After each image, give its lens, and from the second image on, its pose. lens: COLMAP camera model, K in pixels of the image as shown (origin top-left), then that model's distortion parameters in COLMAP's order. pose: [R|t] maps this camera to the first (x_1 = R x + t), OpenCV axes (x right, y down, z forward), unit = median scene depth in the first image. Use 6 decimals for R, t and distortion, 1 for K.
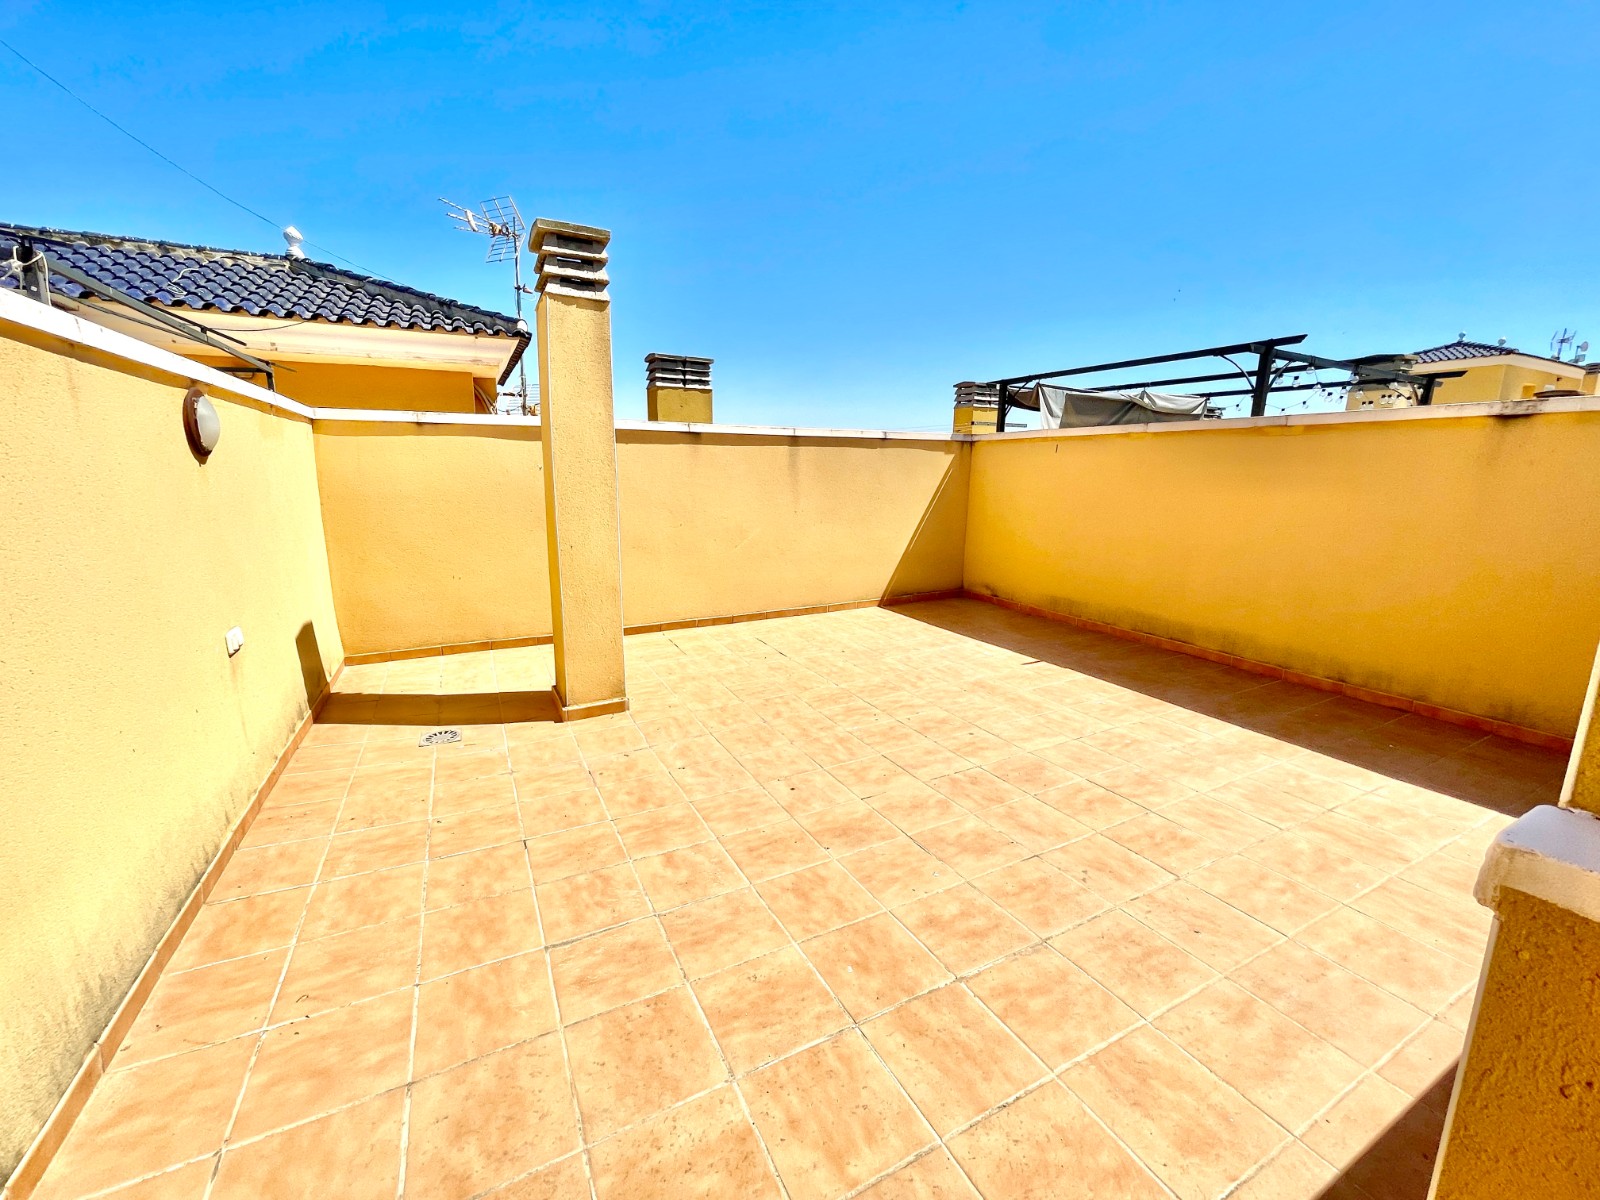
lens RADIAL K [[649.8, 0, 794.2], [0, 649.8, 595.9], [0, 0, 1]] dist [-0.019837, 0.008037]
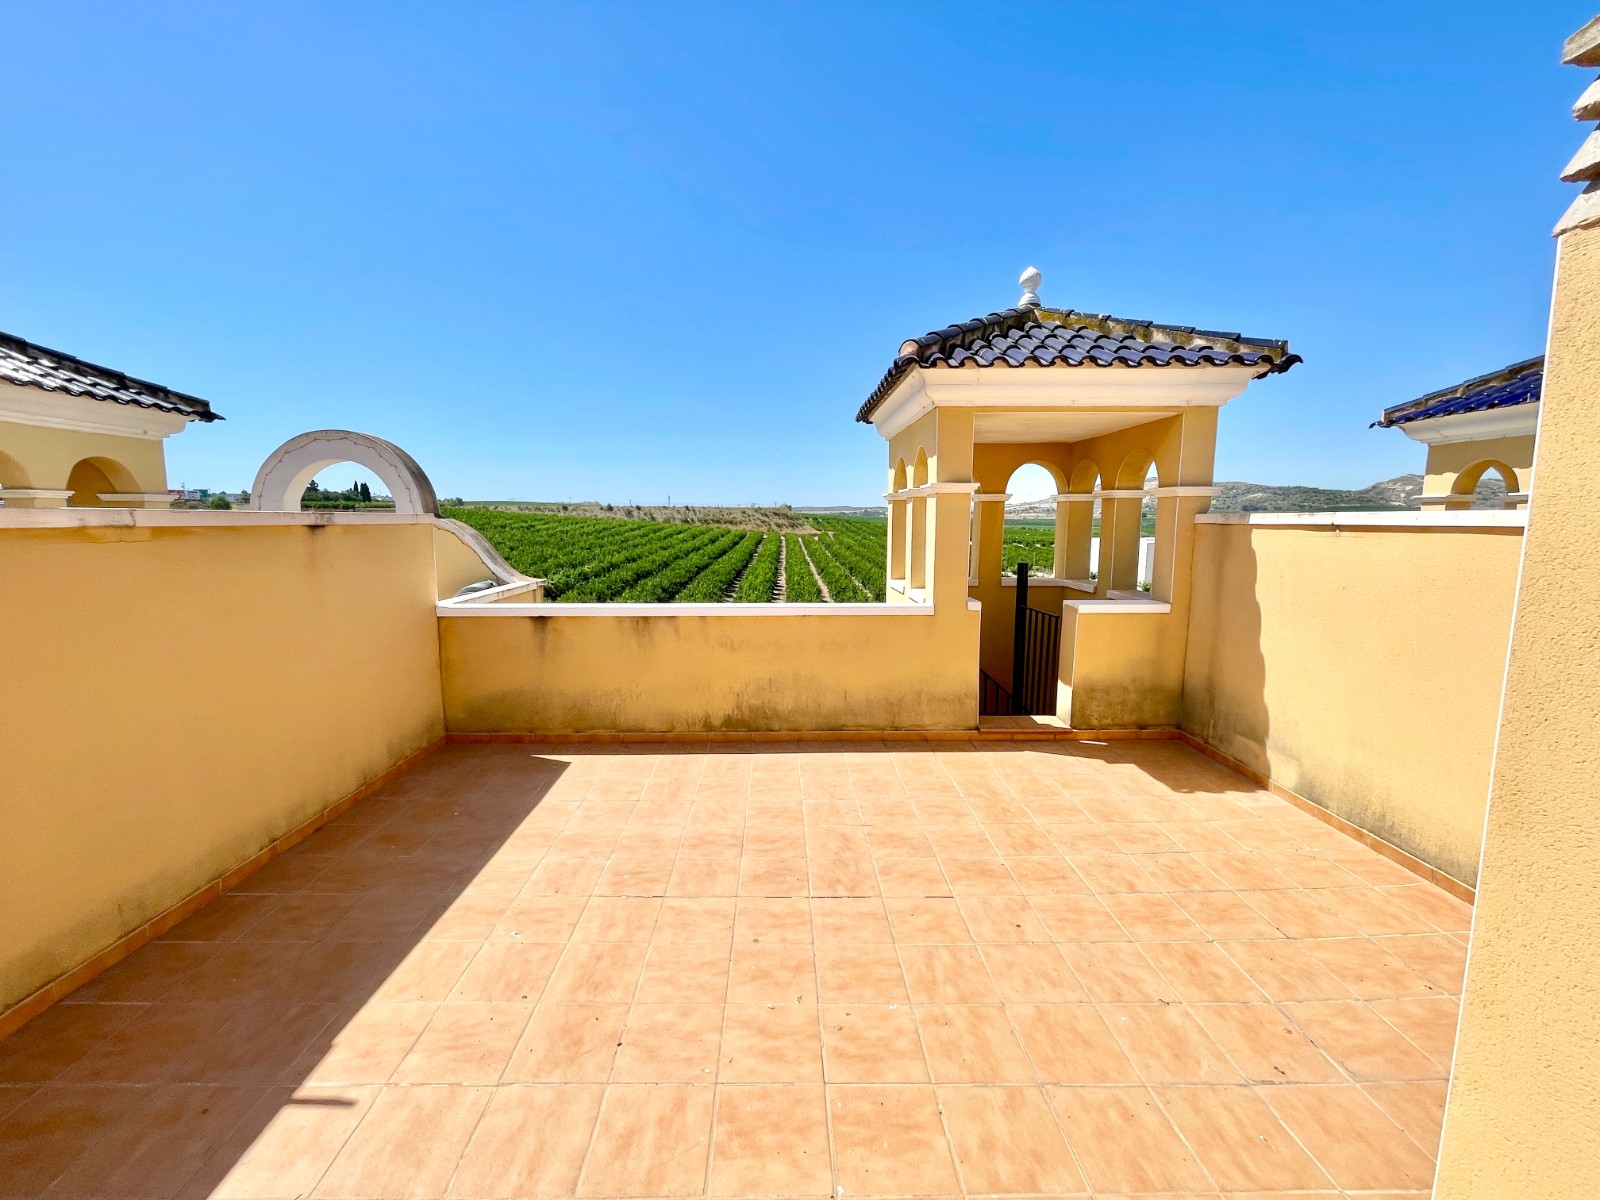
lens RADIAL K [[645.5, 0, 792.8], [0, 645.5, 599.4], [0, 0, 1]] dist [0.000697, -0.000043]
pose [[-0.901020, -0.060130, 0.429589, -0.079243], [0.075408, 0.953554, 0.291630, -0.445907], [-0.427172, 0.295159, -0.854637, 1.730609]]
